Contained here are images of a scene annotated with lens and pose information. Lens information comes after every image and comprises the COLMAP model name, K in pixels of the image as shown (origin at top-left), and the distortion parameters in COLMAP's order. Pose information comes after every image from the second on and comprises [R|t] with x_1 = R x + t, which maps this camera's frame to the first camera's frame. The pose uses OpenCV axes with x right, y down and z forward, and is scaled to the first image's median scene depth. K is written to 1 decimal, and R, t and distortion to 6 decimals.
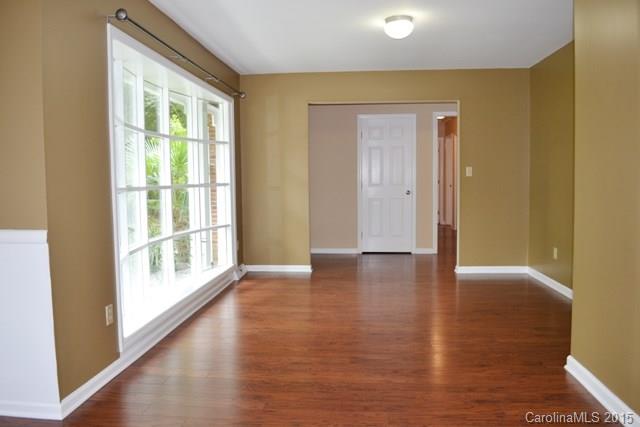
lens RADIAL K [[512.5, 0, 320.9], [0, 512.5, 212.0], [0, 0, 1]] dist [-0.075658, 0.001221]
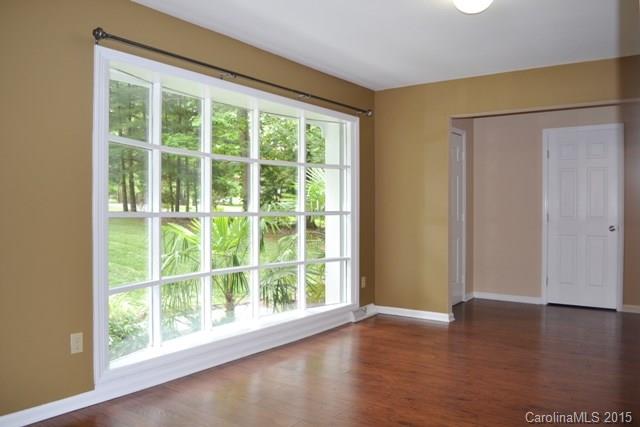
lens RADIAL K [[512.5, 0, 319.7], [0, 512.5, 215.7], [0, 0, 1]] dist [-0.075658, 0.001221]
pose [[0.855924, 0.020534, -0.516694, 0.223523], [-0.046627, 0.998206, -0.037569, -0.012126], [0.514995, 0.056248, 0.855346, 0.192679]]
